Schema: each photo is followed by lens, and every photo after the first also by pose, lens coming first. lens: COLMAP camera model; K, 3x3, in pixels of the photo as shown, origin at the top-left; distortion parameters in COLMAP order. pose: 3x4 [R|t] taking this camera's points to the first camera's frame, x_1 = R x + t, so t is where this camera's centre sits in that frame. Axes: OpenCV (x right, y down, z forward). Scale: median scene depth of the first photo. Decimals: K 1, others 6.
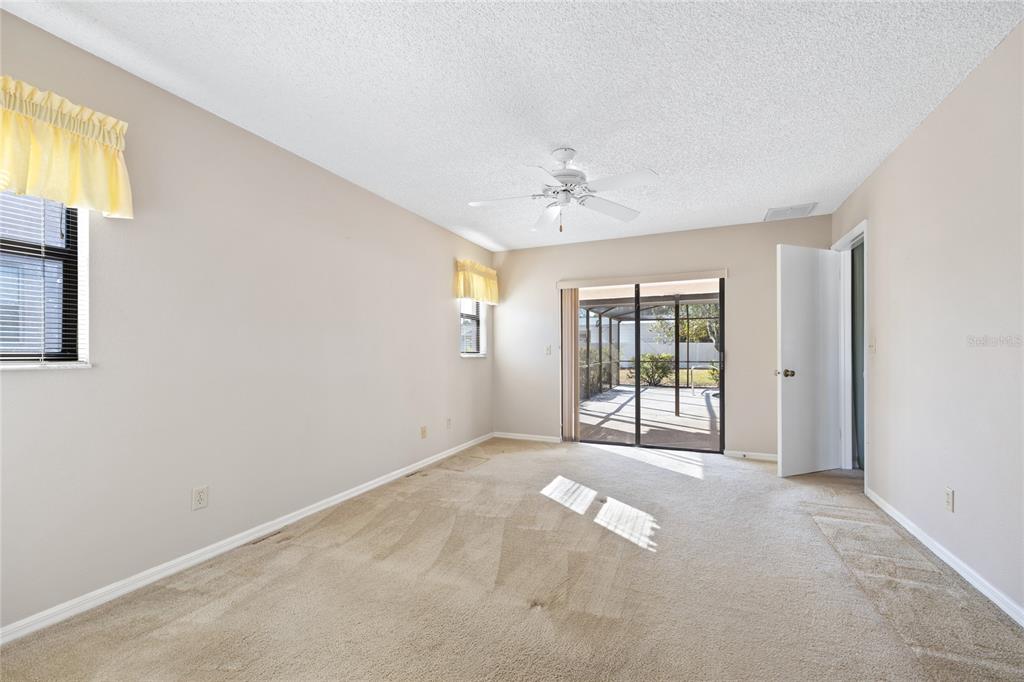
lens RADIAL K [[420.8, 0, 510.6], [0, 420.8, 347.4], [0, 0, 1]] dist [-0.012390, 0.000170]
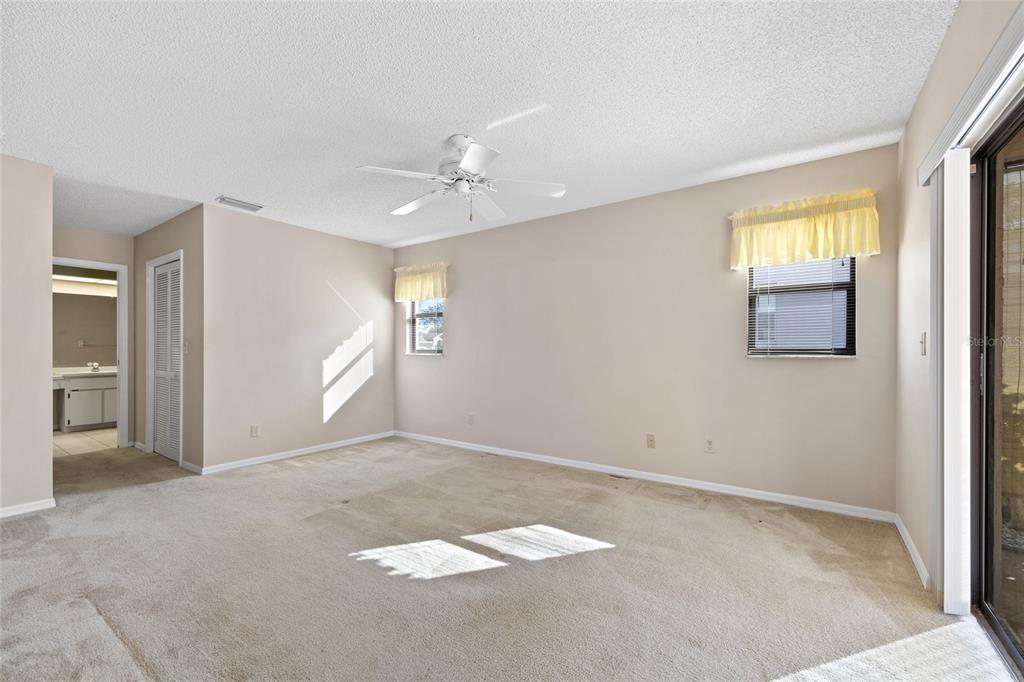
lens RADIAL K [[420.8, 0, 510.6], [0, 420.8, 347.4], [0, 0, 1]] dist [-0.012390, 0.000170]
pose [[-0.191539, 0.001190, -0.981484, 0.822428], [0.010038, 0.999949, -0.000747, 0.008169], [0.981434, -0.009995, -0.191542, 1.047993]]
